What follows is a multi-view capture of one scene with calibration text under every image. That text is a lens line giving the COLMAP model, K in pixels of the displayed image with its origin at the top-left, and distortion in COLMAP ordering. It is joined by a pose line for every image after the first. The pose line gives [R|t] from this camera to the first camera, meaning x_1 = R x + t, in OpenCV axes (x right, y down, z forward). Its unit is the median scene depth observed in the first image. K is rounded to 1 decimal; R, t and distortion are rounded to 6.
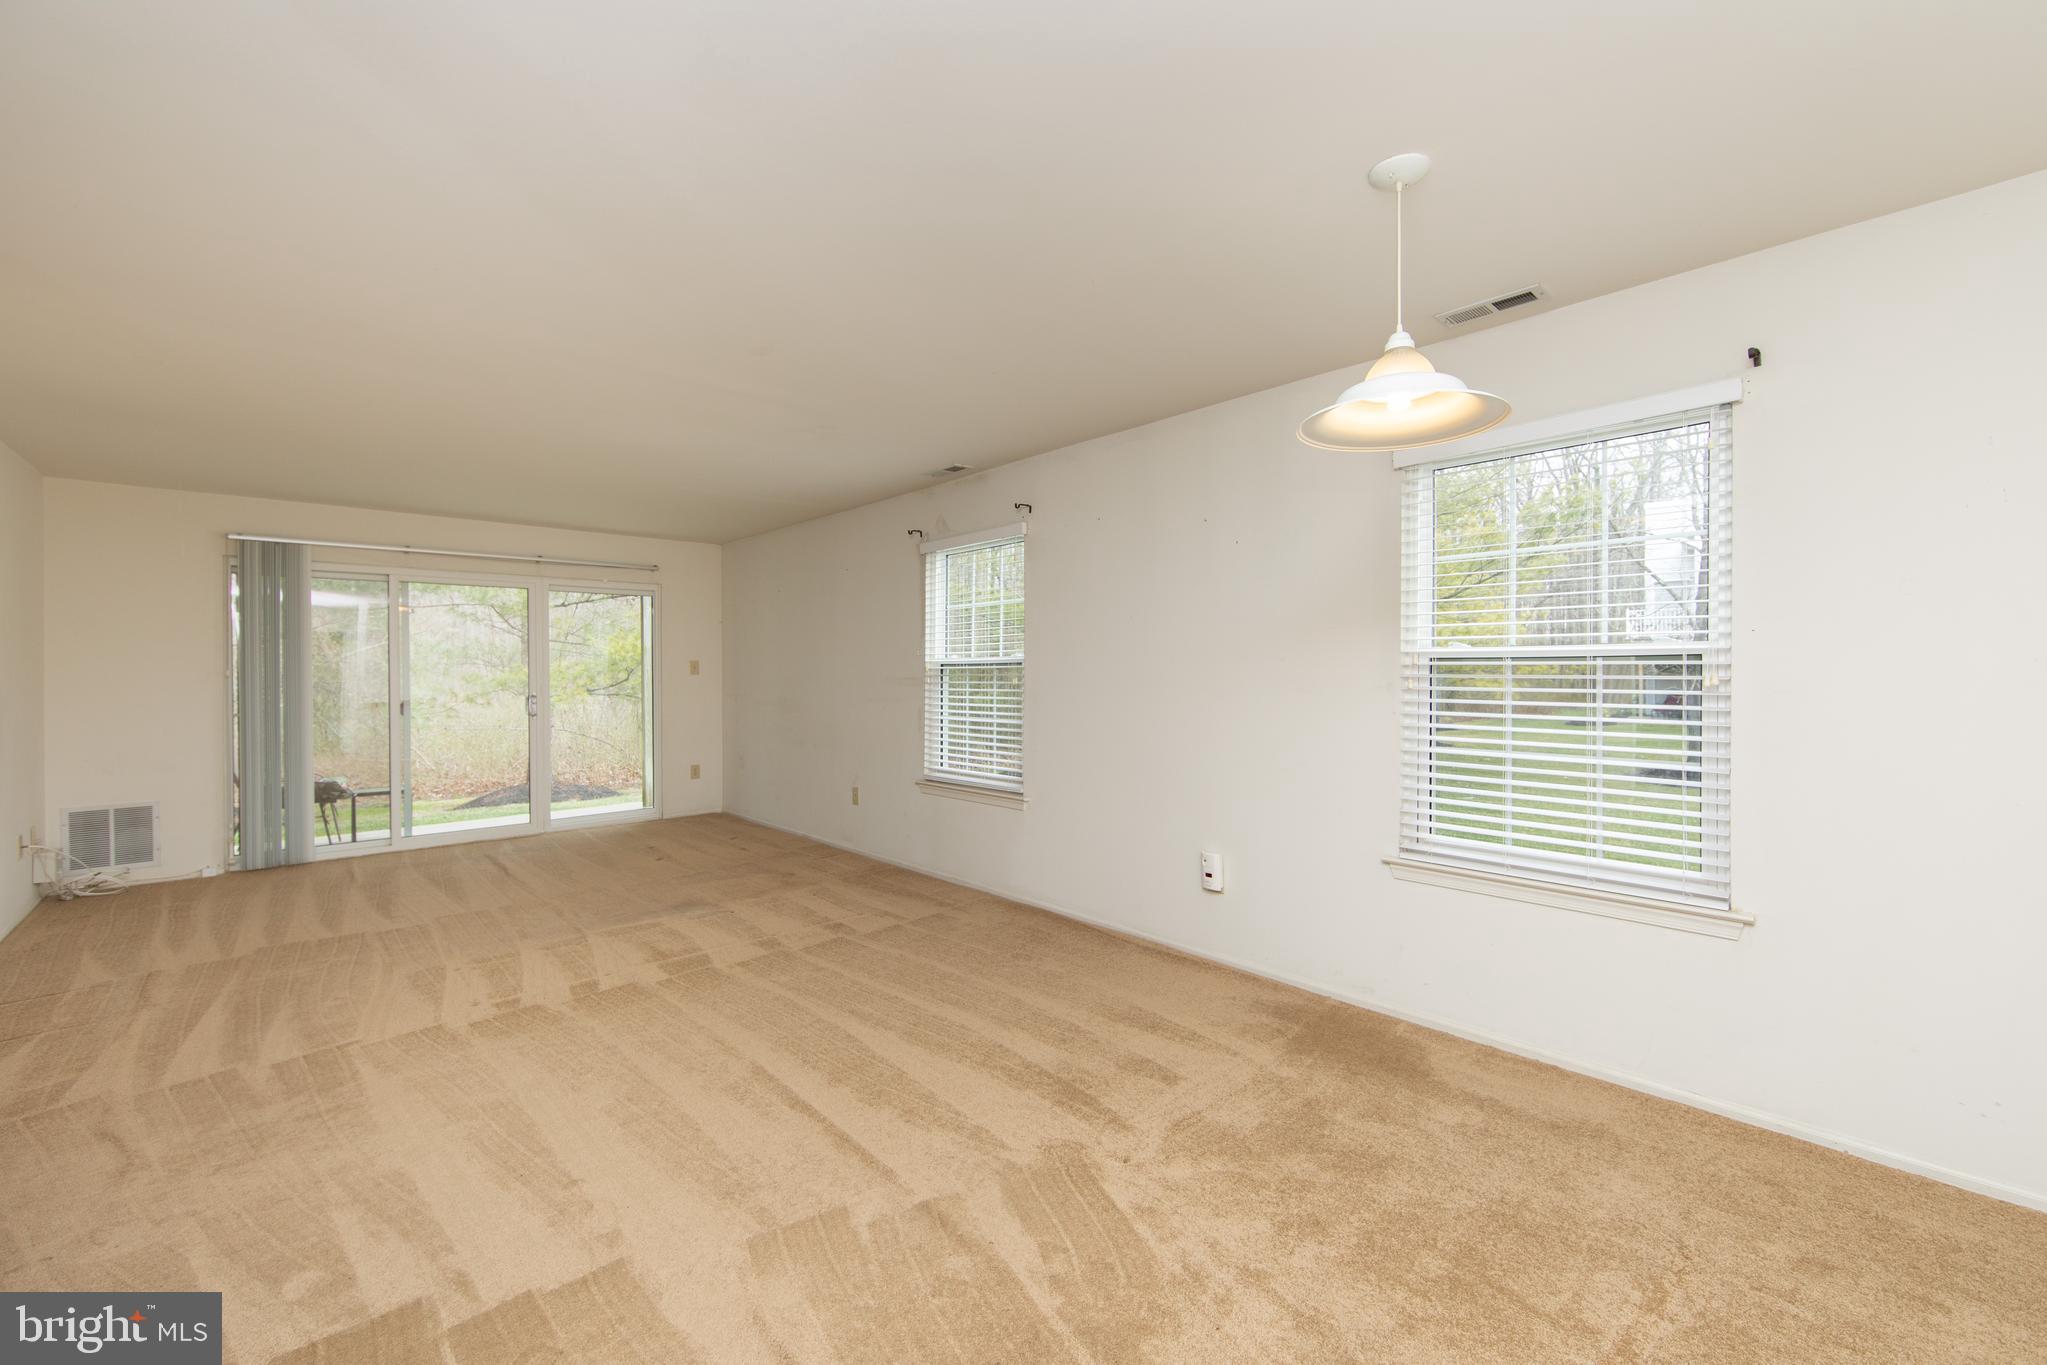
lens RADIAL K [[829.0, 0, 1024.1], [0, 829.0, 666.9], [0, 0, 1]] dist [0.002860, -0.000041]
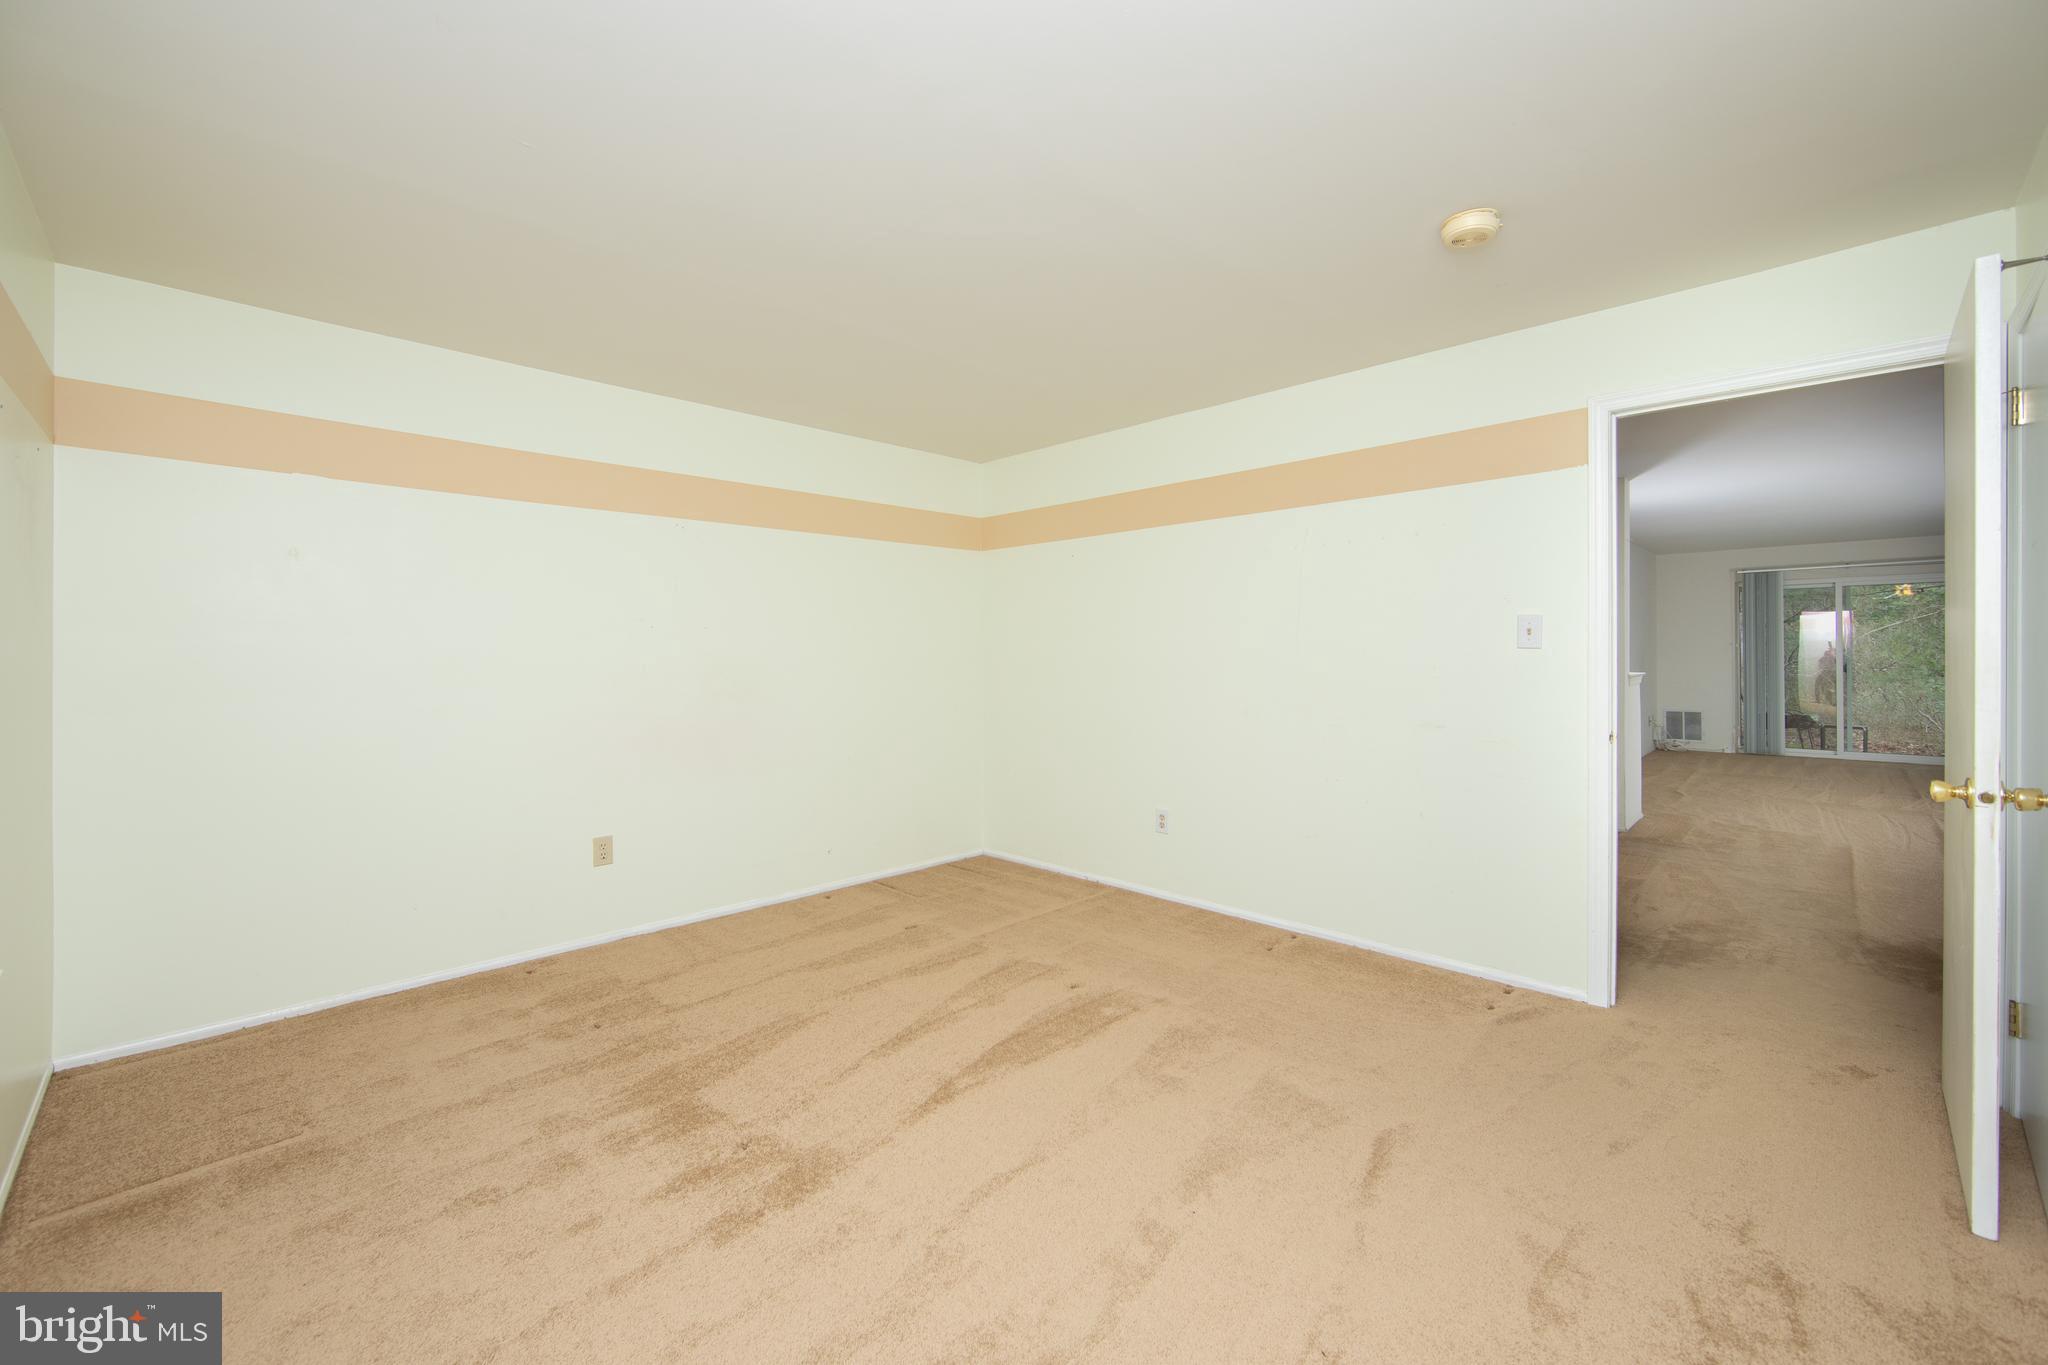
lens RADIAL K [[829.4, 0, 1025.9], [0, 829.4, 670.5], [0, 0, 1]] dist [0.002860, -0.000041]
pose [[0.054854, 0.018016, -0.998332, 0.974032], [0.003977, 0.999825, 0.018261, 0.028615], [0.998486, -0.004972, 0.054773, -0.829662]]
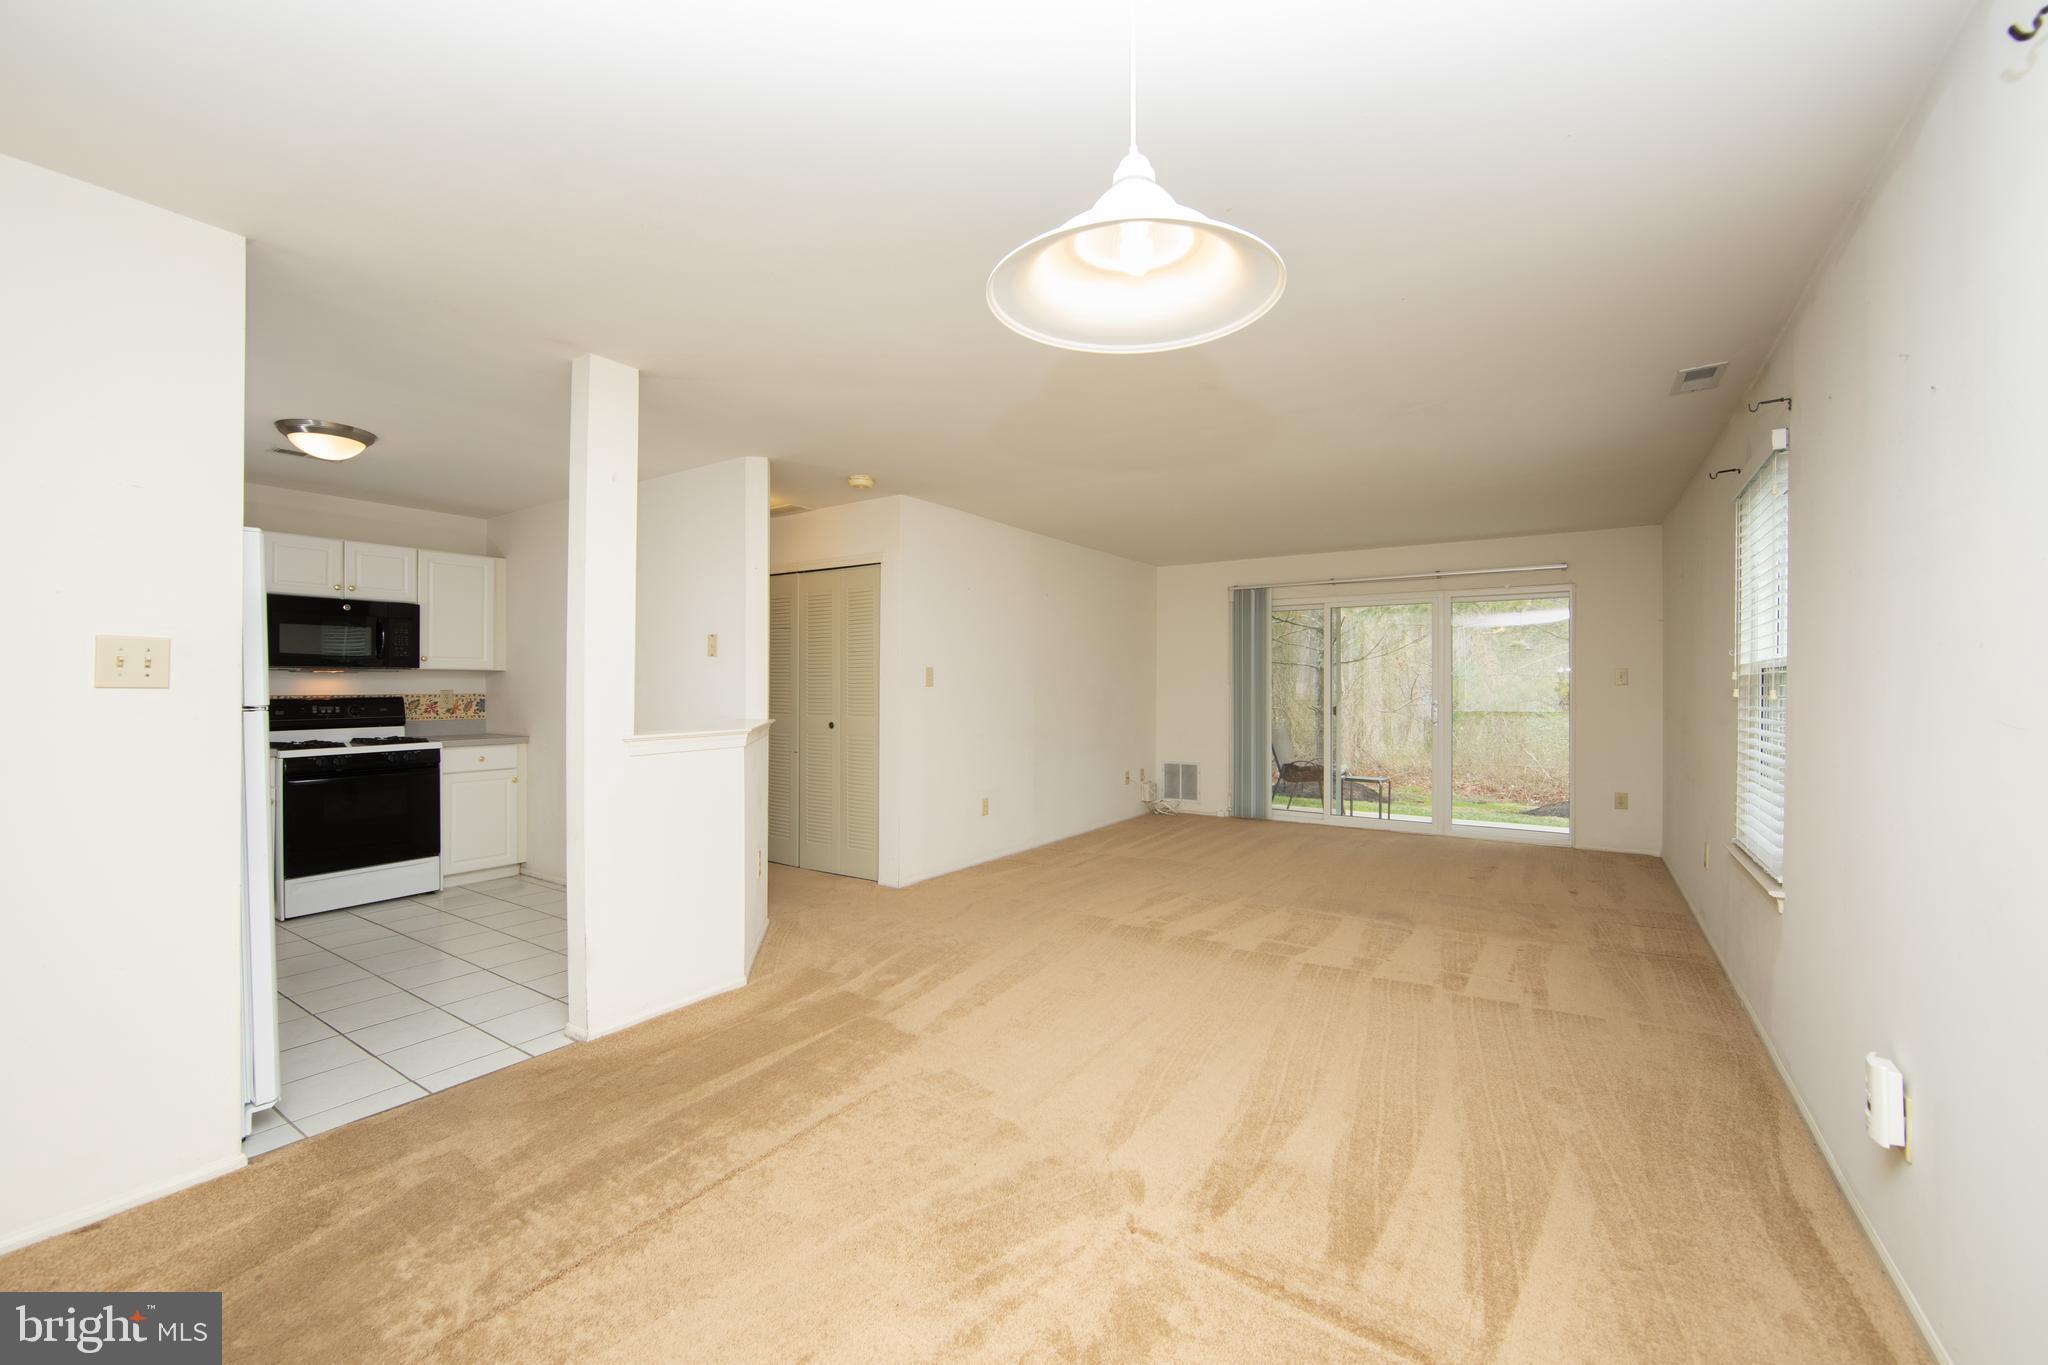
lens RADIAL K [[829.4, 0, 999.3], [0, 829.4, 692.0], [0, 0, 1]] dist [0.002860, -0.000041]
pose [[0.214916, 0.012567, -0.976552, 0.479175], [0.001205, 0.999913, 0.013133, 0.006987], [0.976632, -0.003999, 0.214882, 0.343450]]
